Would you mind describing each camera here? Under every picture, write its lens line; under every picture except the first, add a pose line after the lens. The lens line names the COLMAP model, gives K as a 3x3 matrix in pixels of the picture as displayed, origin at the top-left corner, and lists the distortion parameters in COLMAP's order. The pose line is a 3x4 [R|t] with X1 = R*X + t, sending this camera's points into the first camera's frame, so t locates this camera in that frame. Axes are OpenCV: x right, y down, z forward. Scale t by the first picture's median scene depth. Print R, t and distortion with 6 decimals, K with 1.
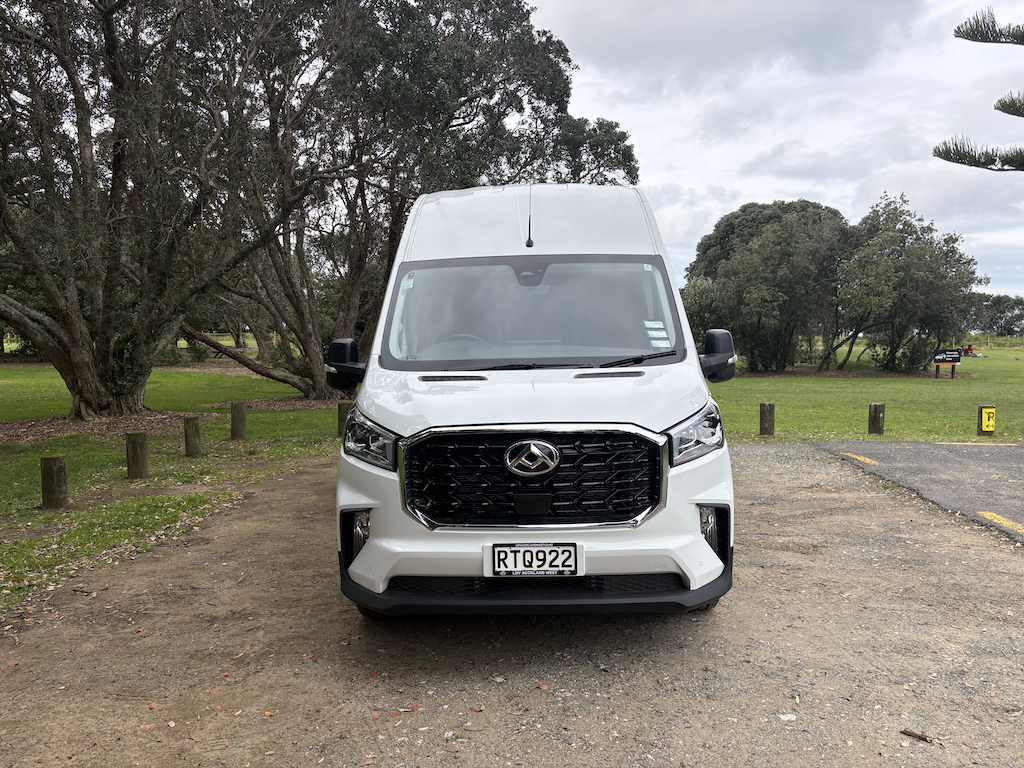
lens RADIAL K [[775.8, 0, 514.1], [0, 775.8, 378.4], [0, 0, 1]] dist [0.050884, -0.043645]
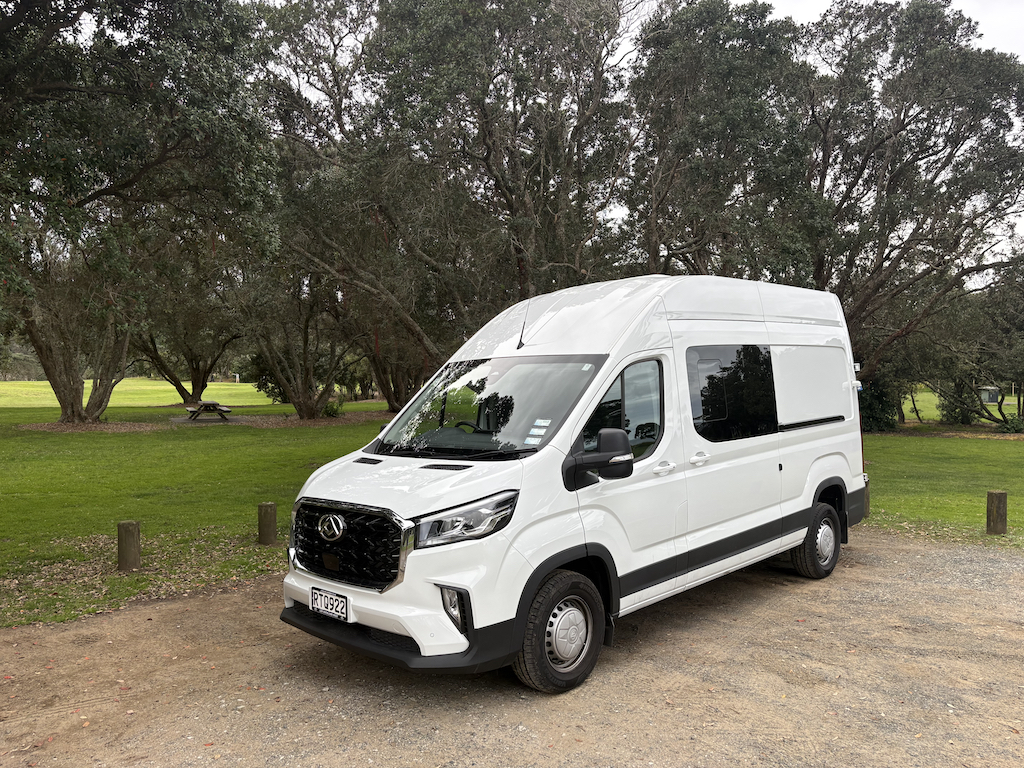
lens RADIAL K [[775.8, 0, 510.8], [0, 775.8, 389.1], [0, 0, 1]] dist [0.050884, -0.043645]
pose [[0.739830, 0.007011, -0.672757, 0.947824], [-0.035614, 0.998952, -0.028754, -0.088908], [0.671851, 0.045233, 0.739304, 0.161315]]
